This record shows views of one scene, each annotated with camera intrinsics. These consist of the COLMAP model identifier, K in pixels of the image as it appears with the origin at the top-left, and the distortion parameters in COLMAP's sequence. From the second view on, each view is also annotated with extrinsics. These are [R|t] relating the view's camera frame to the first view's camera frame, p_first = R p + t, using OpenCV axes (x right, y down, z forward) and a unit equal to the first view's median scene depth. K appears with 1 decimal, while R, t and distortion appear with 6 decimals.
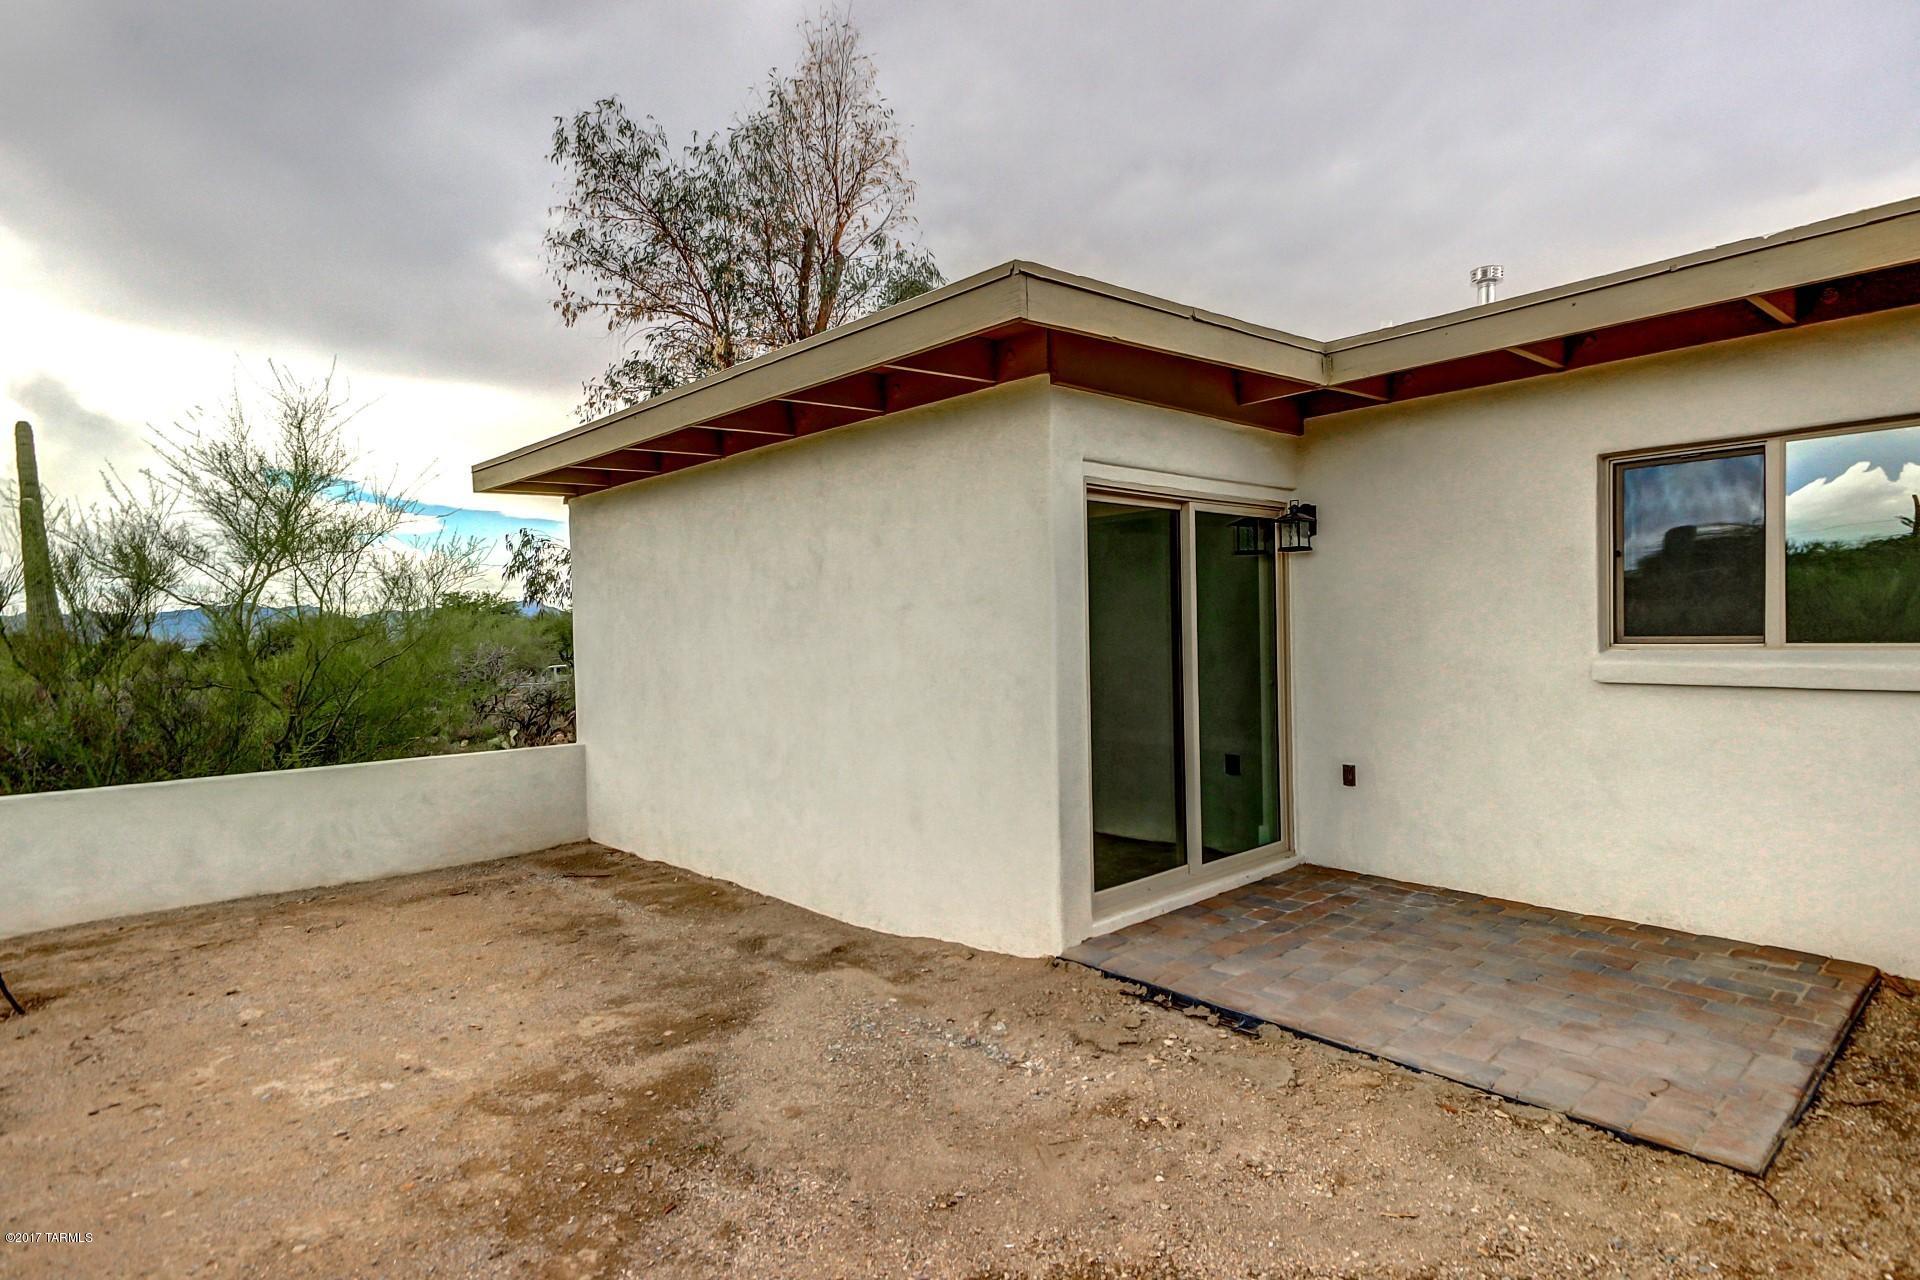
lens RADIAL K [[1024.2, 0, 960.0], [0, 1024.2, 640.0], [0, 0, 1]] dist [0.063340, 0.000226]
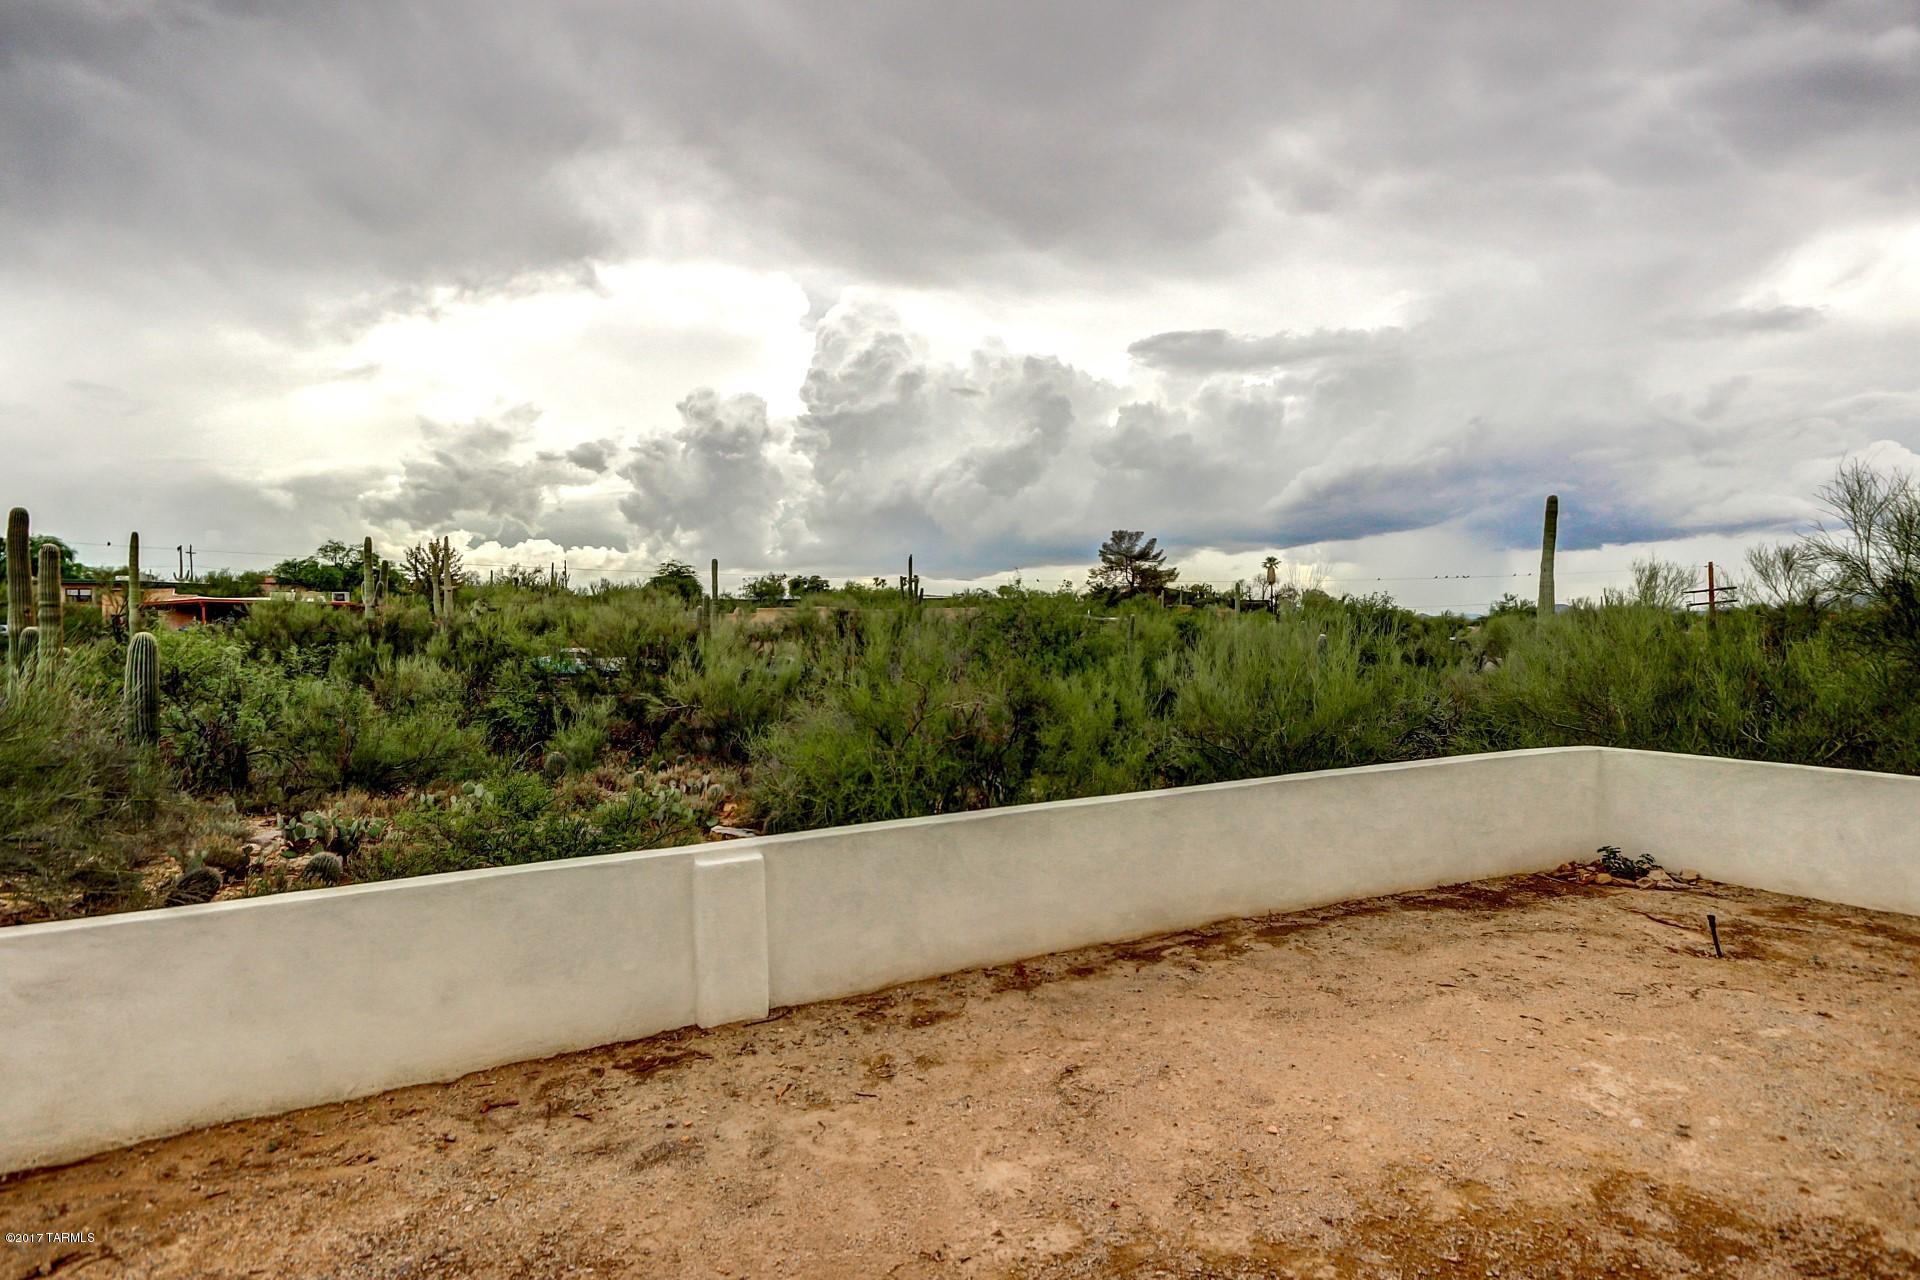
lens RADIAL K [[1049.9, 0, 983.2], [0, 1049.9, 639.9], [0, 0, 1]] dist [0.041072, 0.000317]
pose [[-0.246009, 0.040653, -0.968415, 0.496620], [0.006388, 0.999166, 0.040321, -0.044771], [0.969246, 0.003733, -0.246064, 0.668744]]
